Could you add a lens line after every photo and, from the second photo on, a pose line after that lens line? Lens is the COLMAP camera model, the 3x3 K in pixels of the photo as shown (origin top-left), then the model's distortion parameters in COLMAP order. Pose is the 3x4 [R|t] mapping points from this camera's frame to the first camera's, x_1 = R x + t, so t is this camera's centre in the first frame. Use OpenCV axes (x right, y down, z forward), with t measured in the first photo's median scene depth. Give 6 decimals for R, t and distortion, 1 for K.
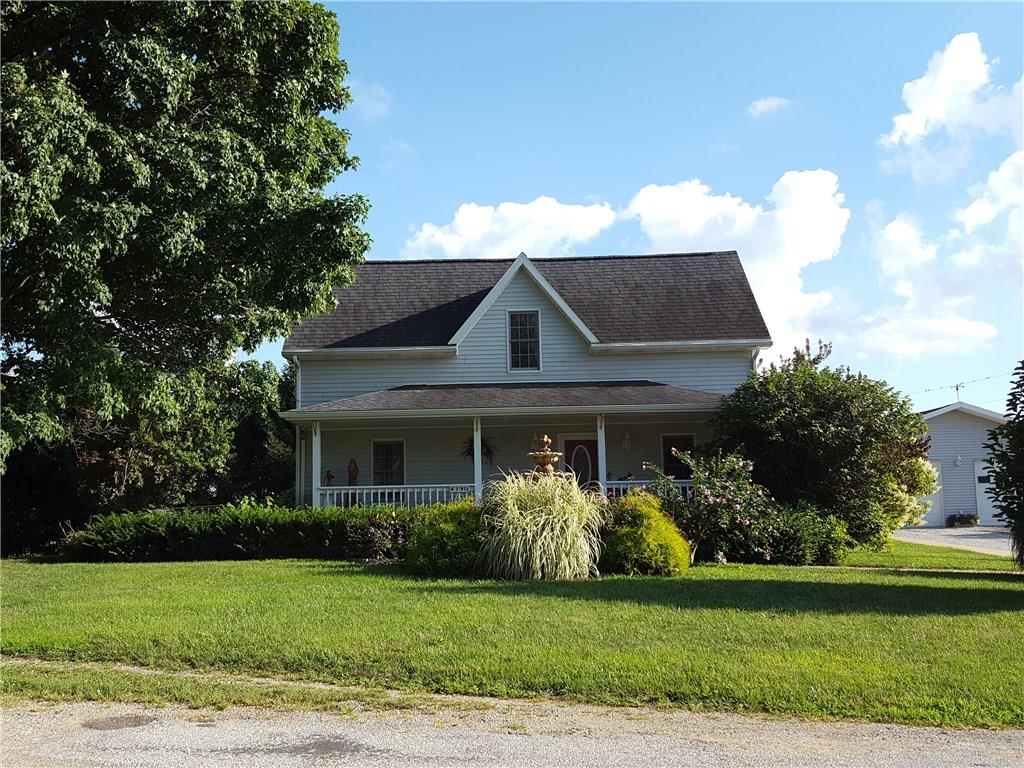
lens RADIAL K [[973.3, 0, 512.0], [0, 973.3, 384.0], [0, 0, 1]] dist [0.010185, 0.002996]
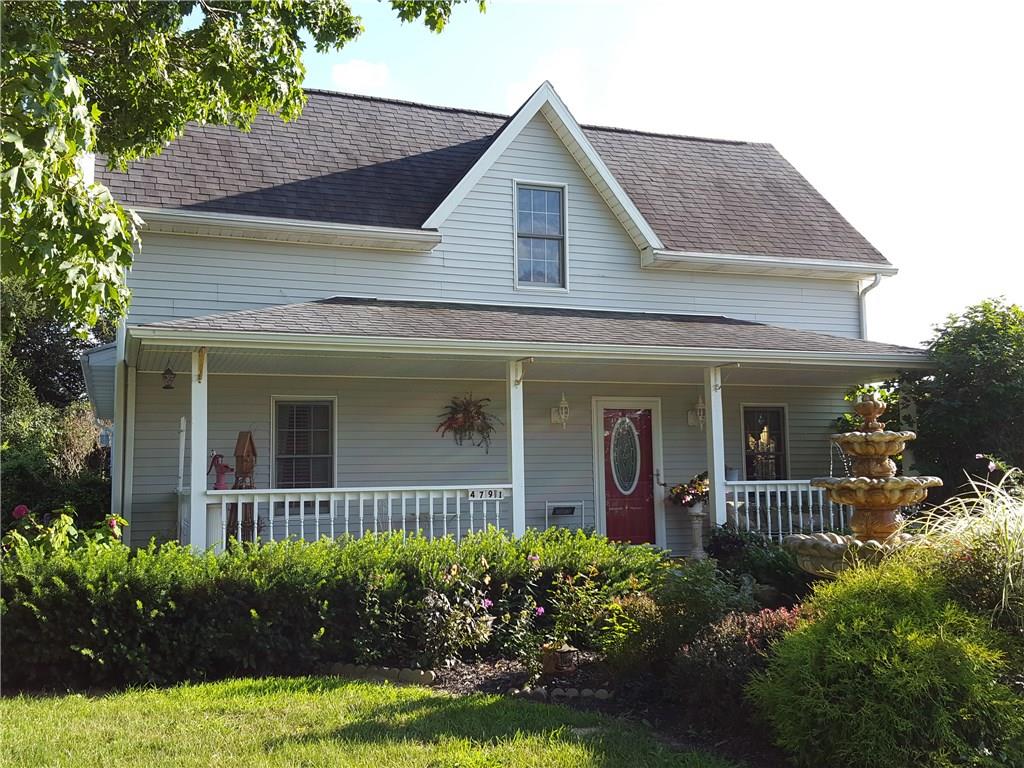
lens RADIAL K [[973.3, 0, 512.0], [0, 973.3, 384.0], [0, 0, 1]] dist [0.010185, 0.002996]
pose [[0.927632, 0.035589, 0.371796, -0.217222], [-0.036665, 0.999319, -0.004179, 0.047024], [-0.371692, -0.009756, 0.928305, 0.479031]]
